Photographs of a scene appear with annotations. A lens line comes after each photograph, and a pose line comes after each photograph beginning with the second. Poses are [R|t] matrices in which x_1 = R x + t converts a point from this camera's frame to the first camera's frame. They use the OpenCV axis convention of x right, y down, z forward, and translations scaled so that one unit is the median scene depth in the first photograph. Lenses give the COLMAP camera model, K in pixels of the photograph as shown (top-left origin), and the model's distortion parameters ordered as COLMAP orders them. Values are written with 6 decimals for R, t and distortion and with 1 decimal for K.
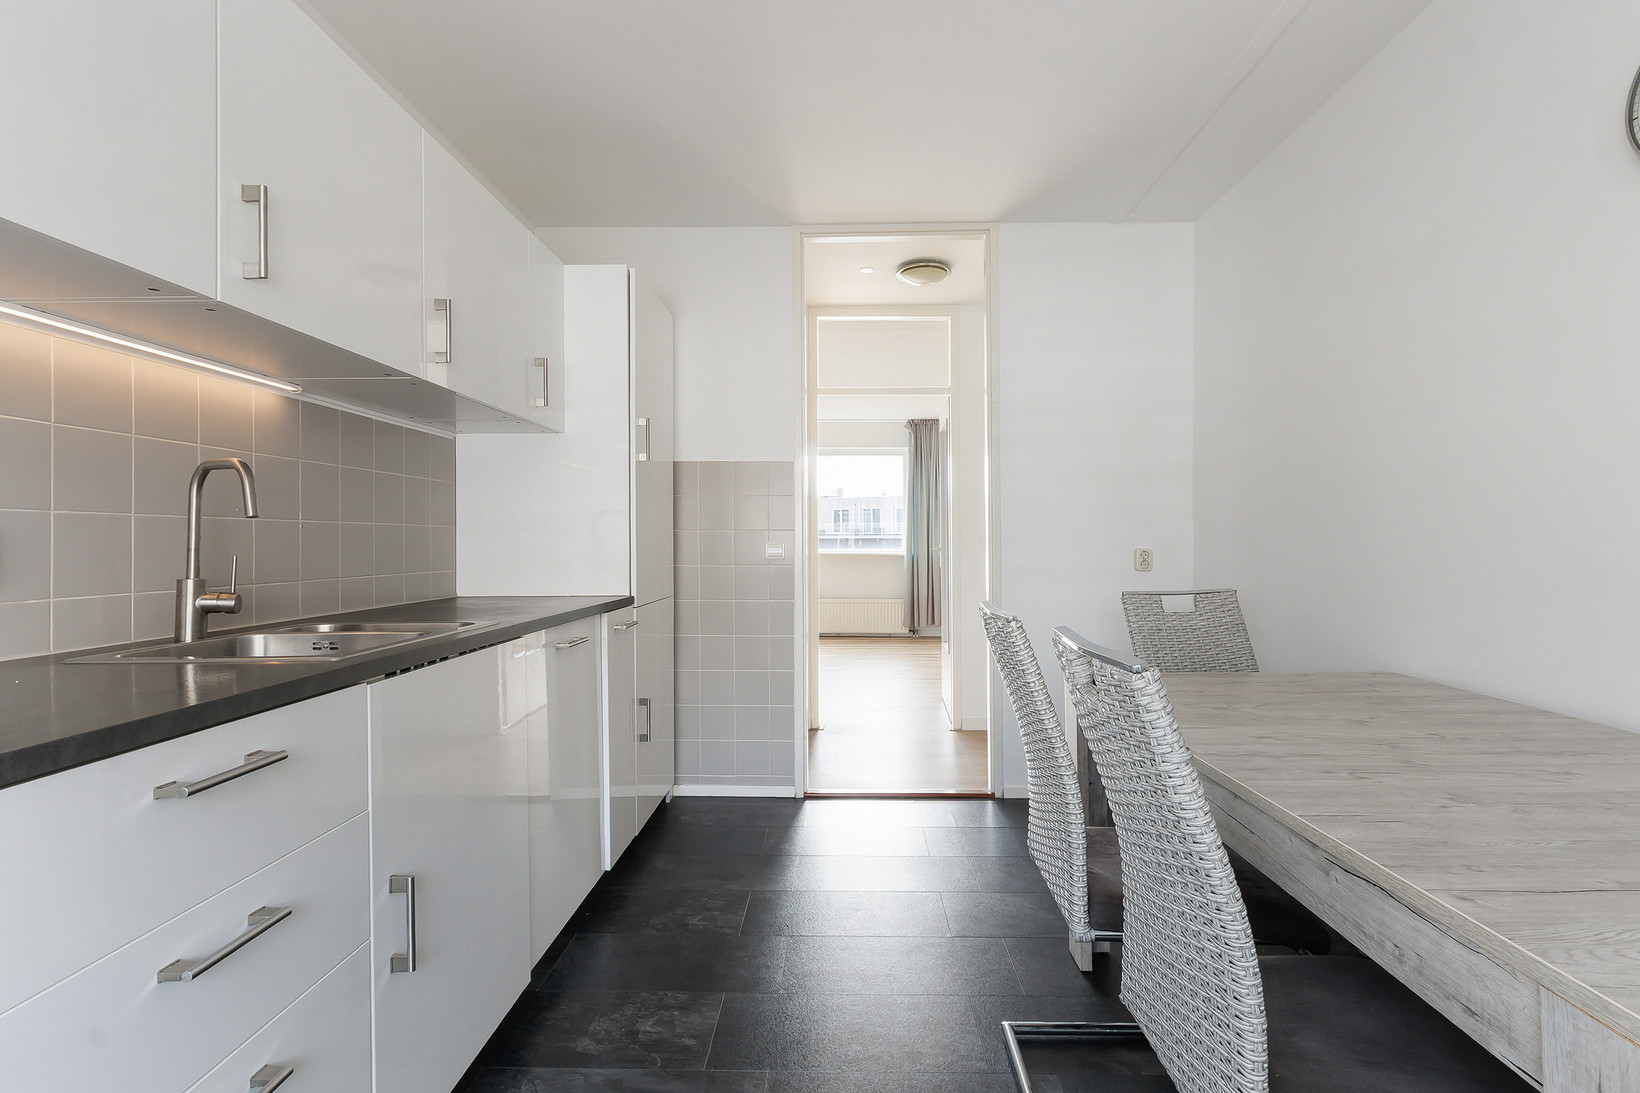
lens RADIAL K [[747.4, 0, 815.0], [0, 747.4, 539.3], [0, 0, 1]] dist [0.001579, -0.001332]
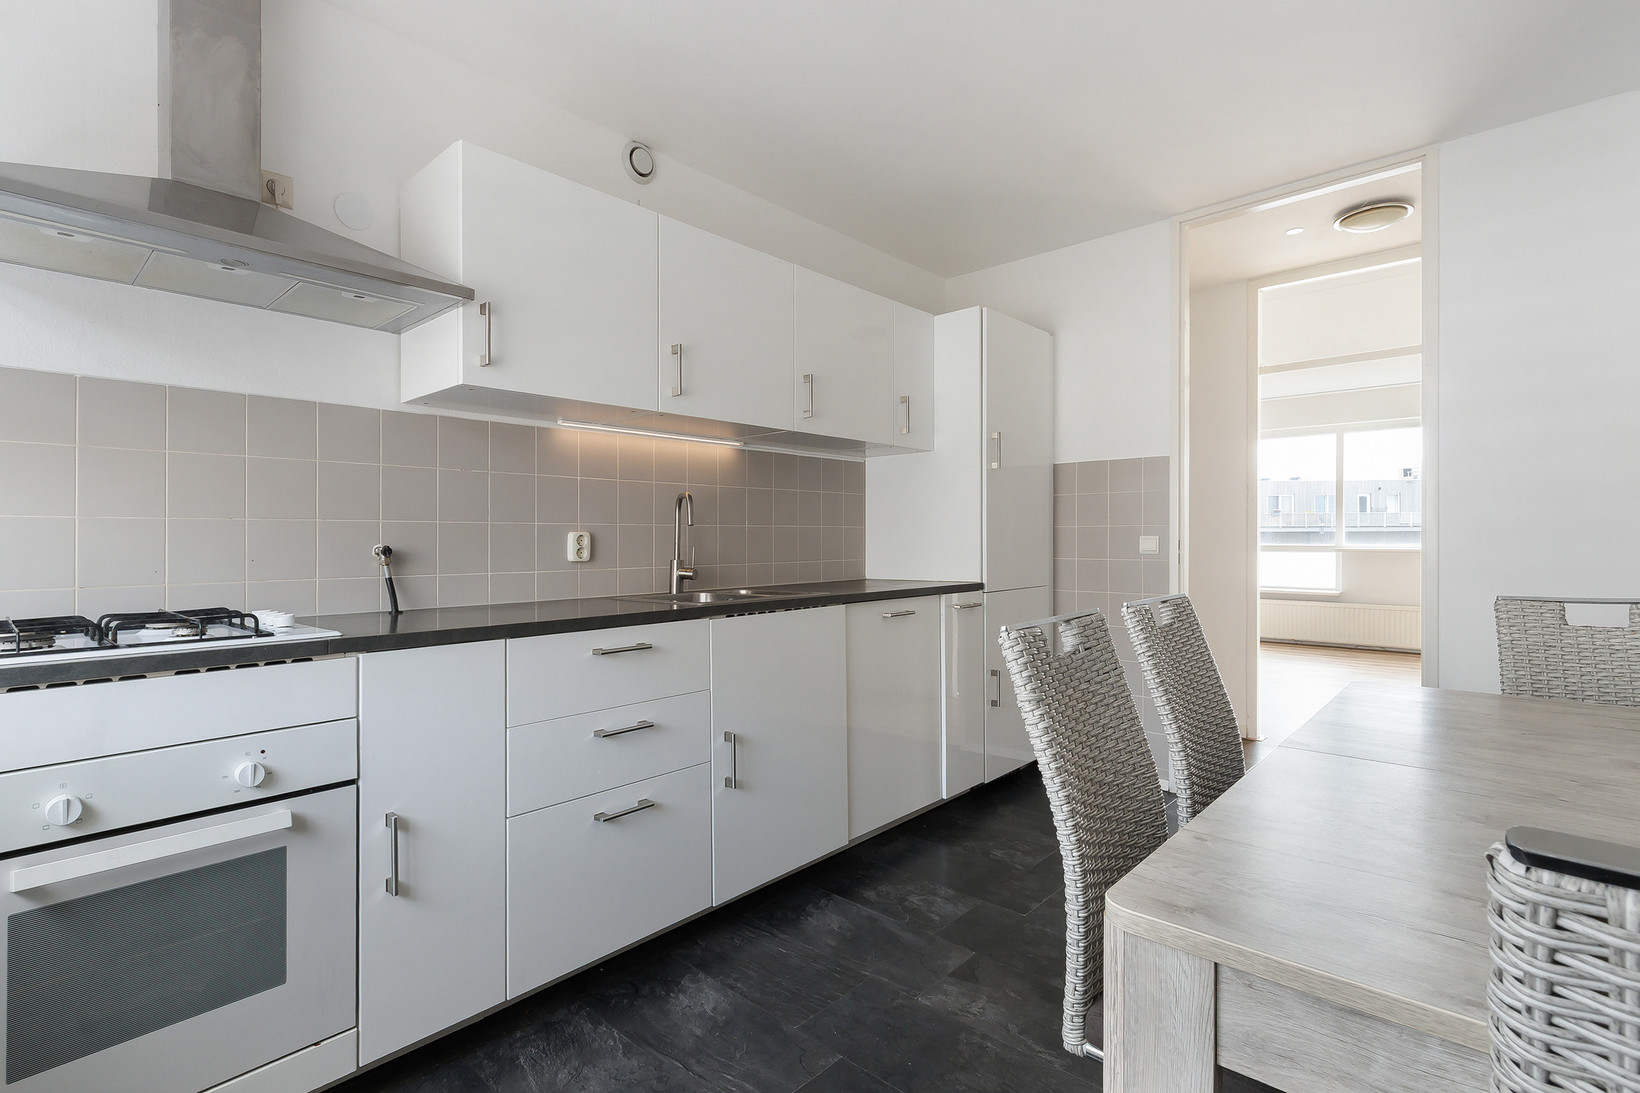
lens RADIAL K [[747.4, 0, 815.0], [0, 747.4, 539.3], [0, 0, 1]] dist [0.001579, -0.001332]
pose [[0.759443, -0.003680, -0.650563, 0.375248], [0.008228, 0.999958, 0.003949, -0.000767], [0.650521, -0.008352, 0.759442, -0.093833]]
